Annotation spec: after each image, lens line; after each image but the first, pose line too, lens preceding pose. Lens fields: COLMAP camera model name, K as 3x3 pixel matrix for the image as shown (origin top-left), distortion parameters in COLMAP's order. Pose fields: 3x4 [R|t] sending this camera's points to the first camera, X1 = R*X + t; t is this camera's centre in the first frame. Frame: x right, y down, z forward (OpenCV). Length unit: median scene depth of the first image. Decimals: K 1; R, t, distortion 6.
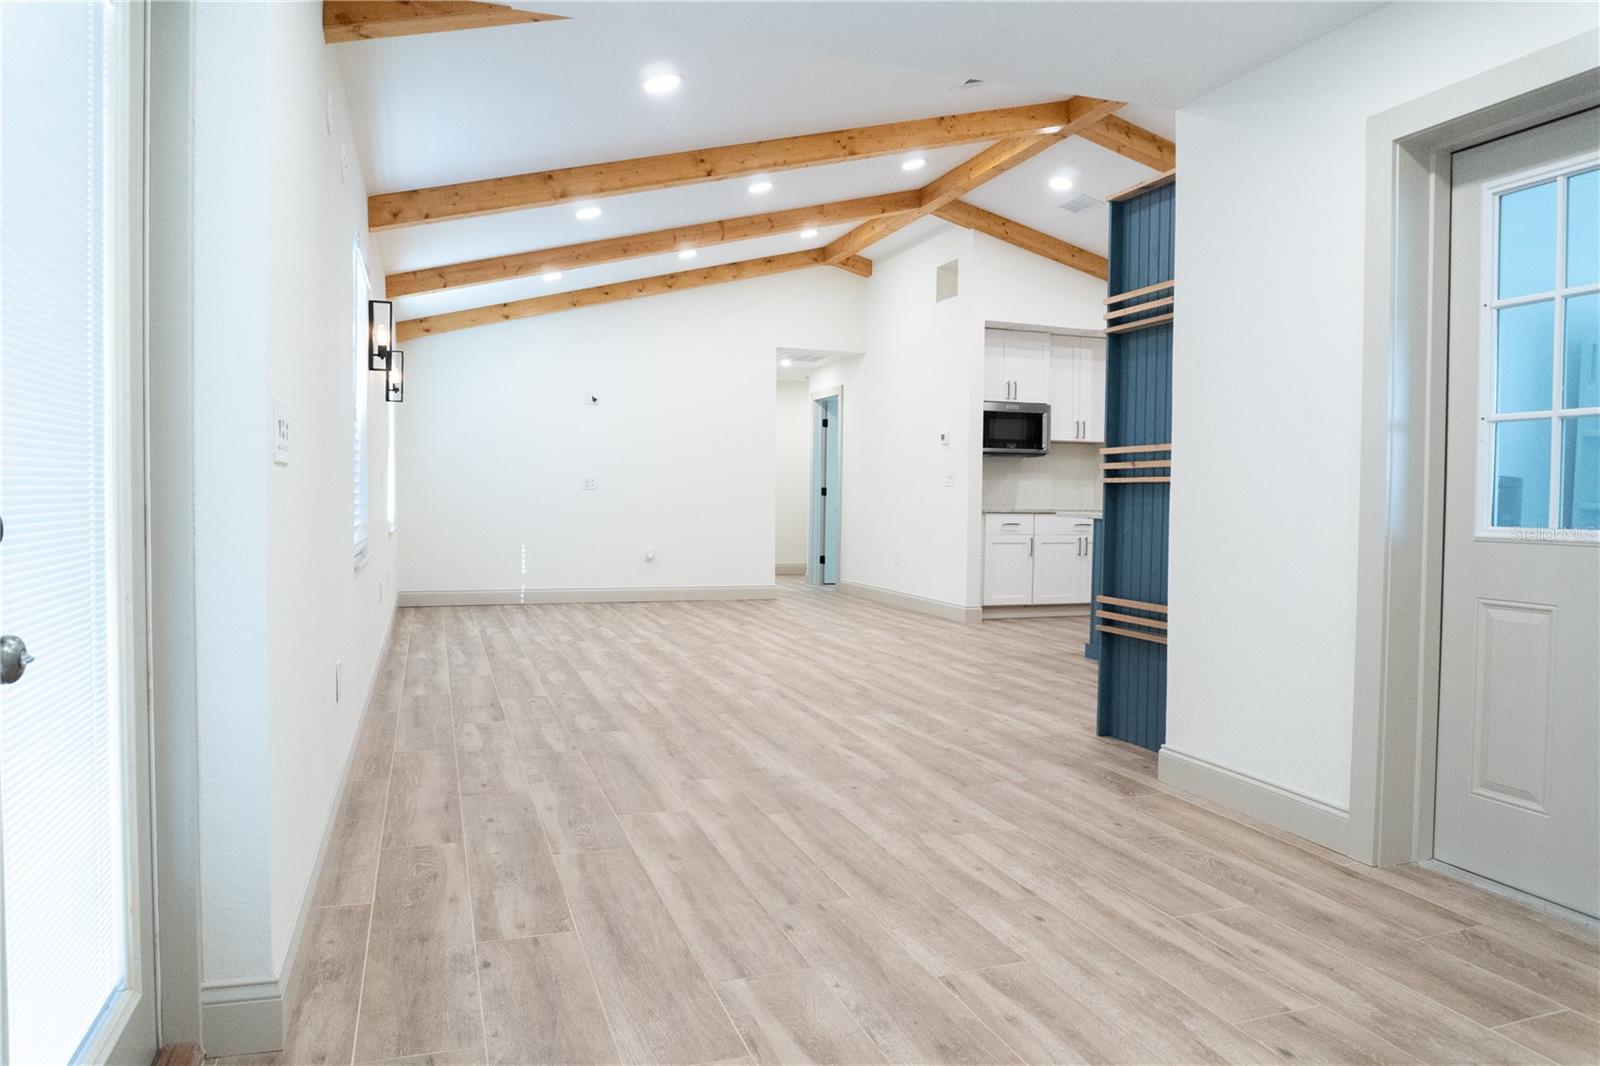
lens RADIAL K [[1063.7, 0, 804.1], [0, 1063.7, 533.1], [0, 0, 1]] dist [-0.027018, 0.001924]
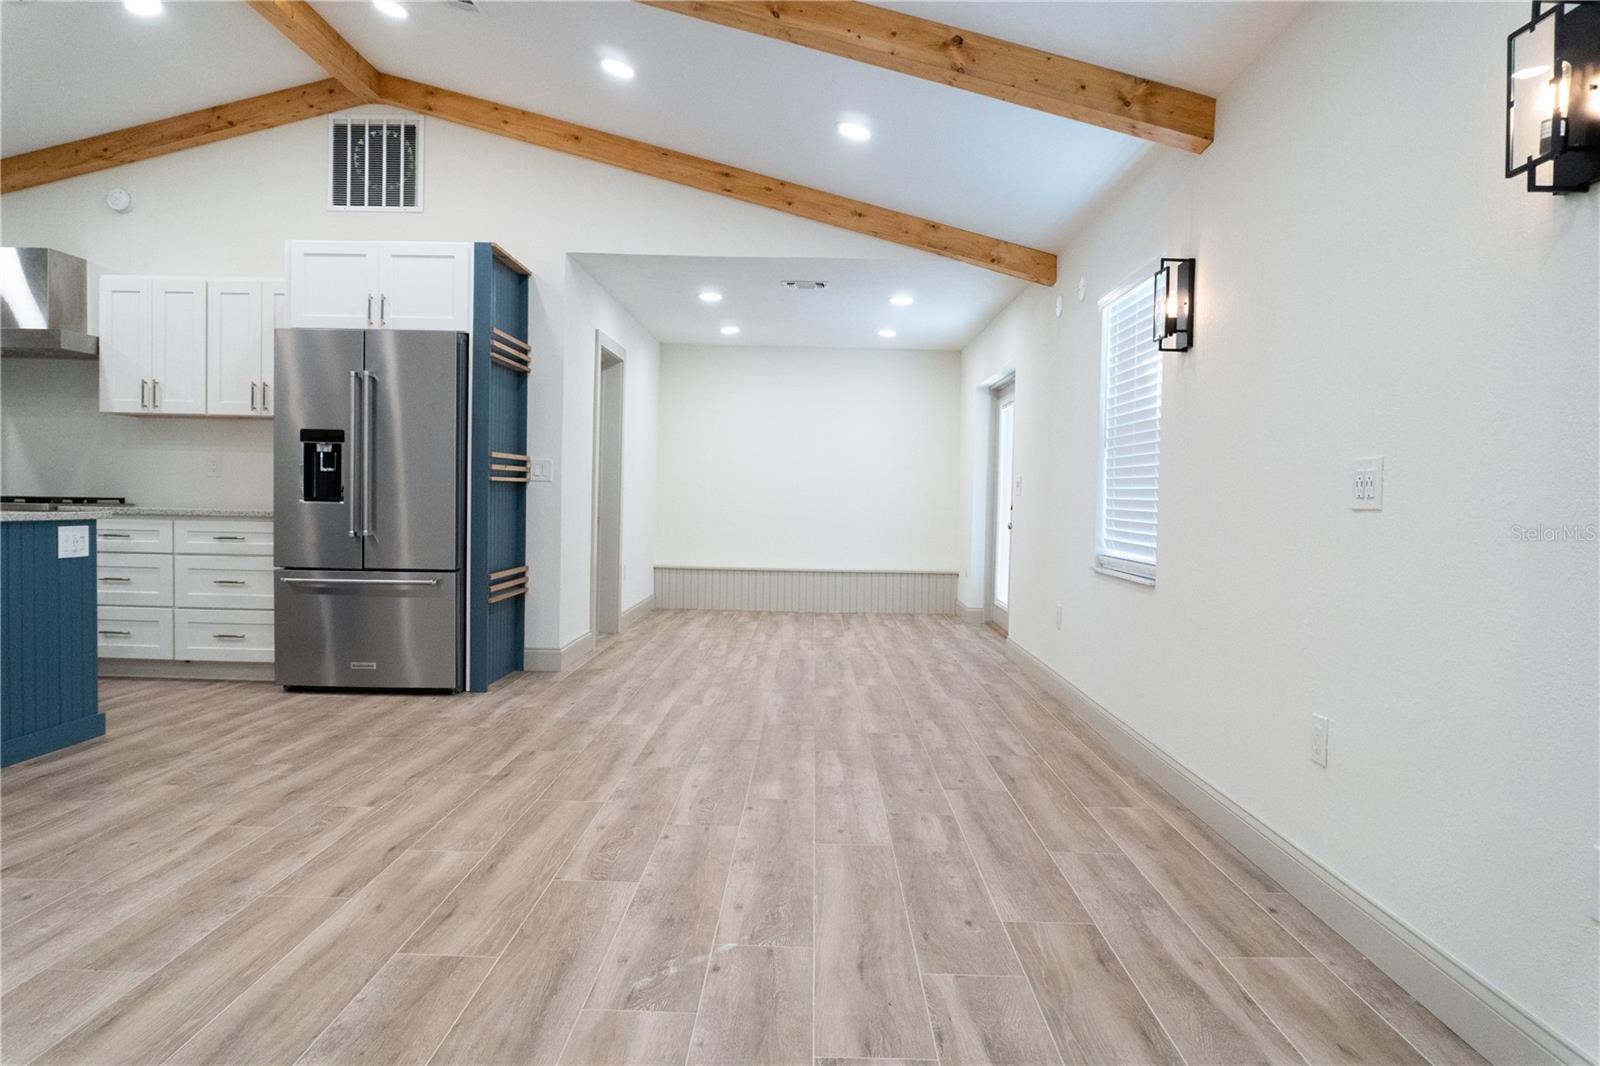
lens RADIAL K [[1063.7, 0, 801.5], [0, 1063.7, 531.7], [0, 0, 1]] dist [-0.027018, 0.001924]
pose [[-0.938373, -0.042526, 0.342998, -0.345286], [-0.018931, 0.997236, 0.071848, -0.061673], [-0.345106, 0.060926, -0.936584, 1.497770]]
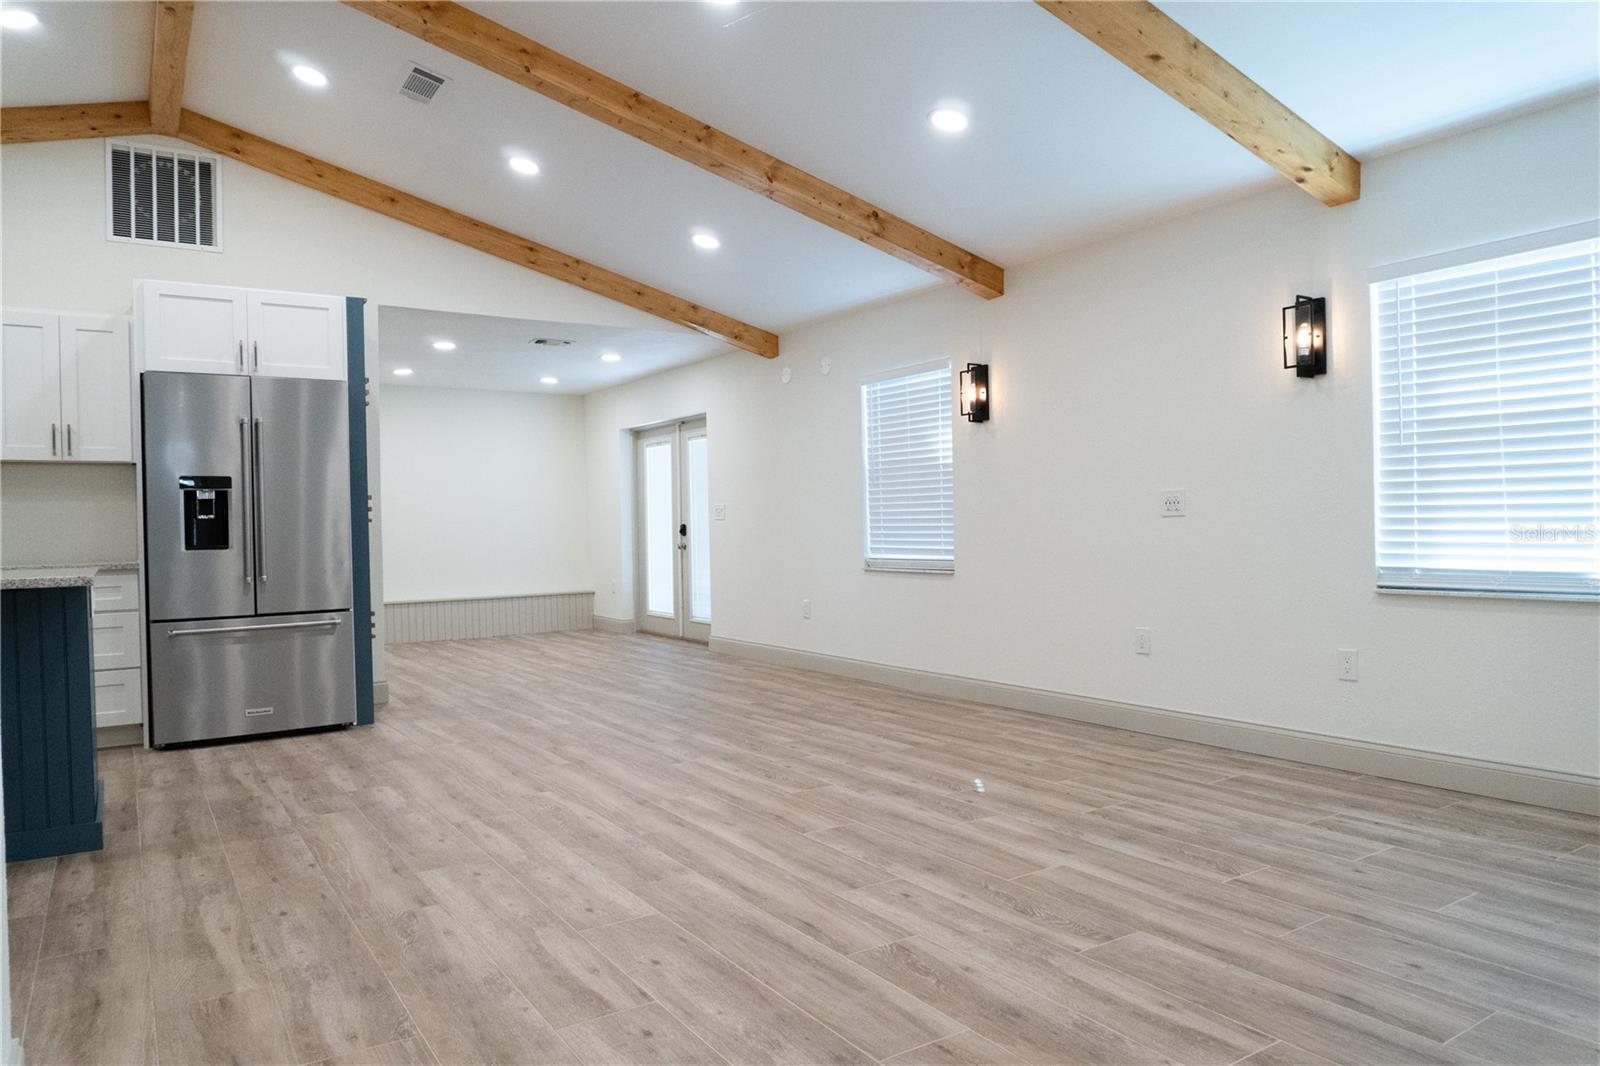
lens RADIAL K [[1063.7, 0, 803.3], [0, 1063.7, 532.4], [0, 0, 1]] dist [-0.027018, 0.001924]
pose [[-0.971748, 0.009828, -0.235817, 0.057600], [-0.000260, 0.999088, 0.042709, -0.066838], [0.236021, 0.041564, -0.970859, 1.755666]]
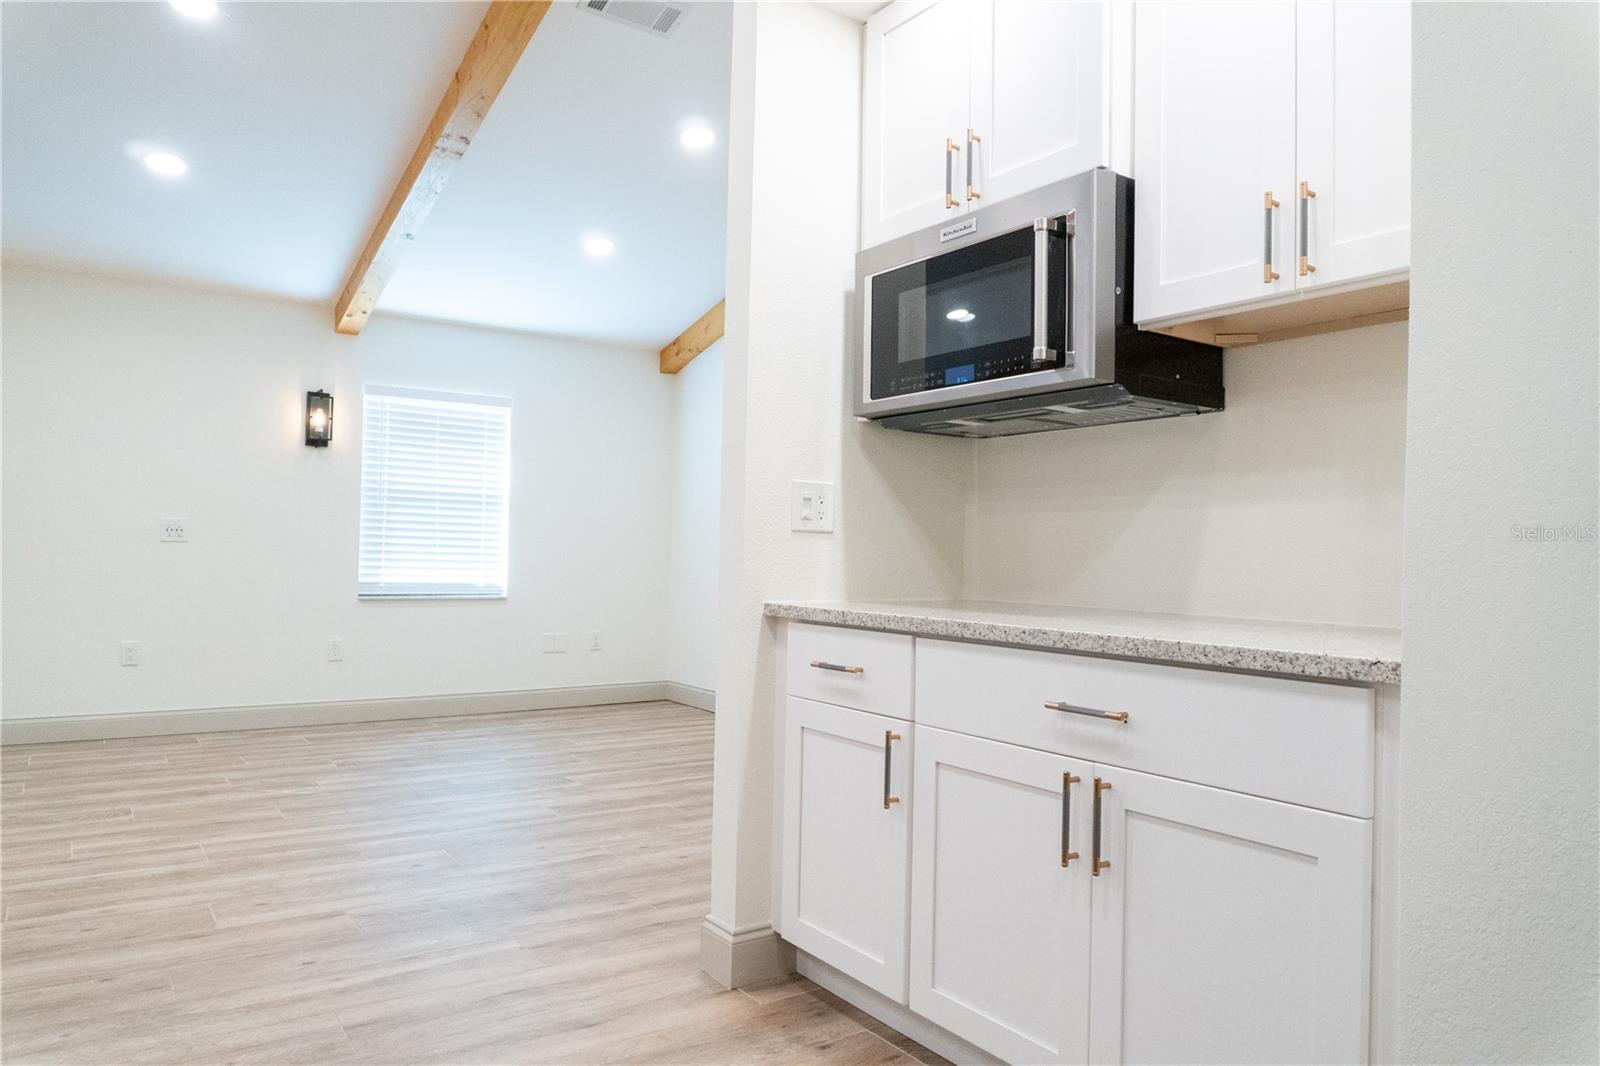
lens RADIAL K [[1063.7, 0, 805.6], [0, 1063.7, 533.7], [0, 0, 1]] dist [-0.027018, 0.001924]
pose [[0.272300, -0.024678, -0.961896, 0.645212], [-0.053941, 0.997708, -0.040867, -0.043544], [0.960699, 0.063013, 0.270345, 1.317126]]
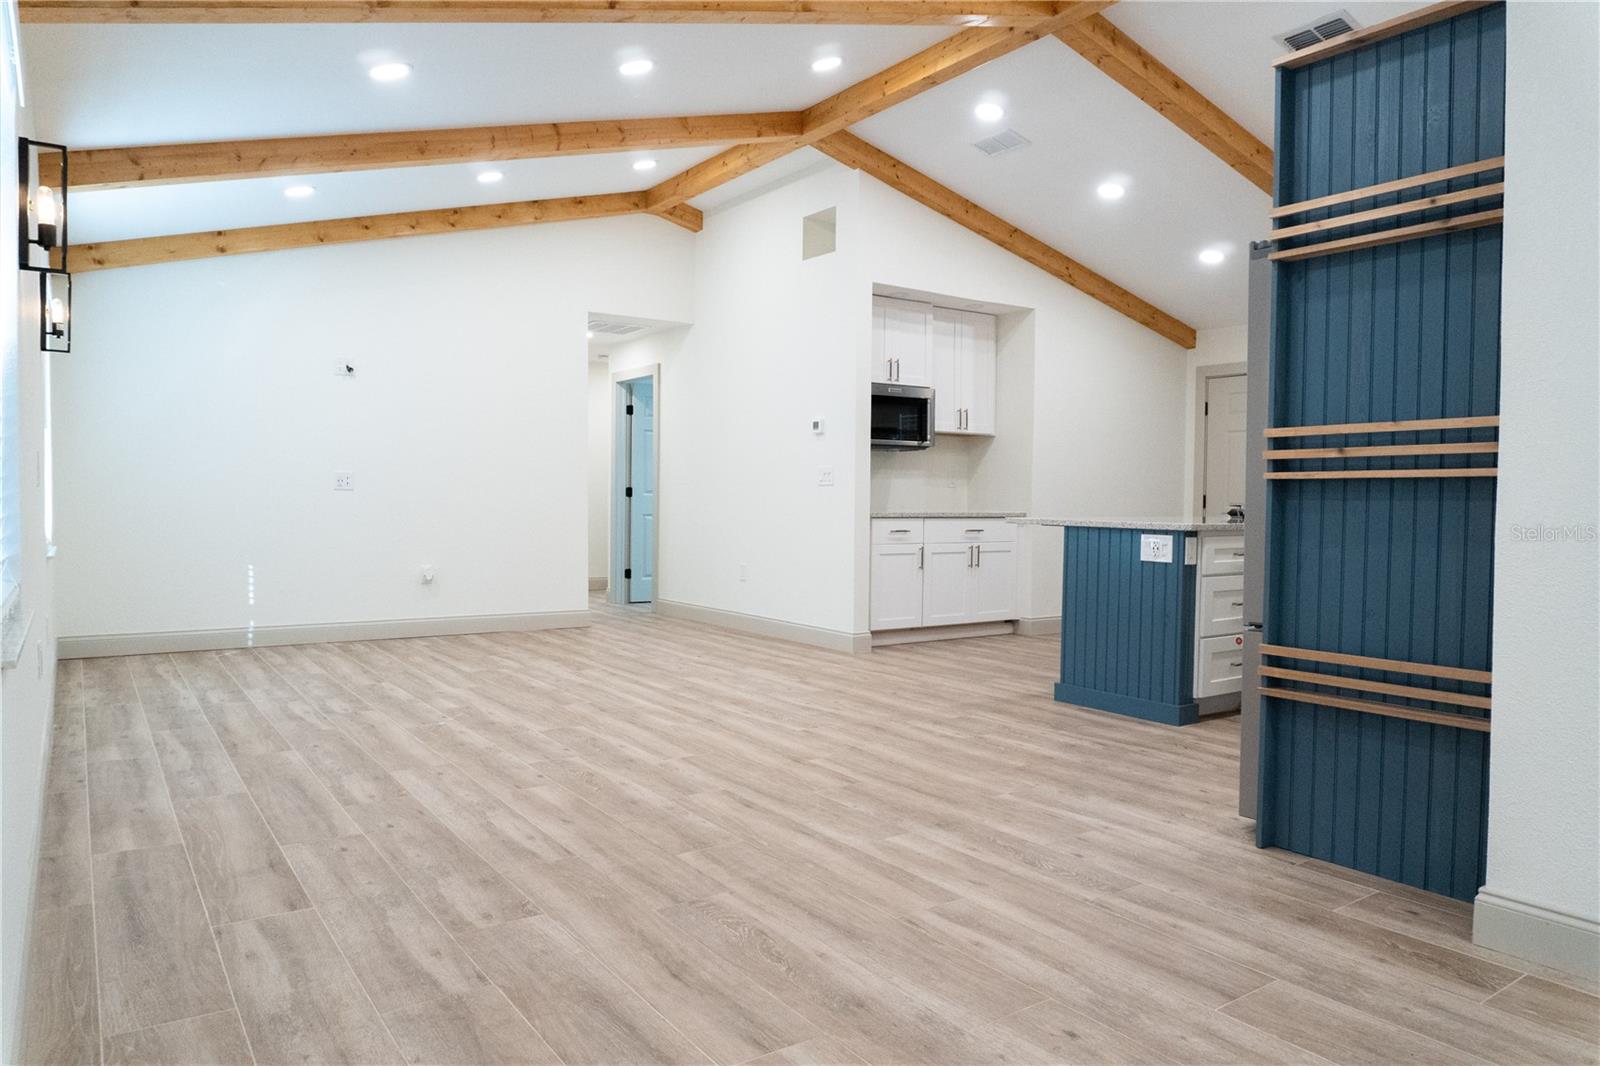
lens RADIAL K [[1063.7, 0, 801.8], [0, 1063.7, 534.9], [0, 0, 1]] dist [-0.027018, 0.001924]
pose [[0.964697, -0.012381, 0.263072, -0.139565], [0.011981, 0.999923, 0.003123, -0.012816], [-0.263090, 0.000139, 0.964771, 0.315656]]
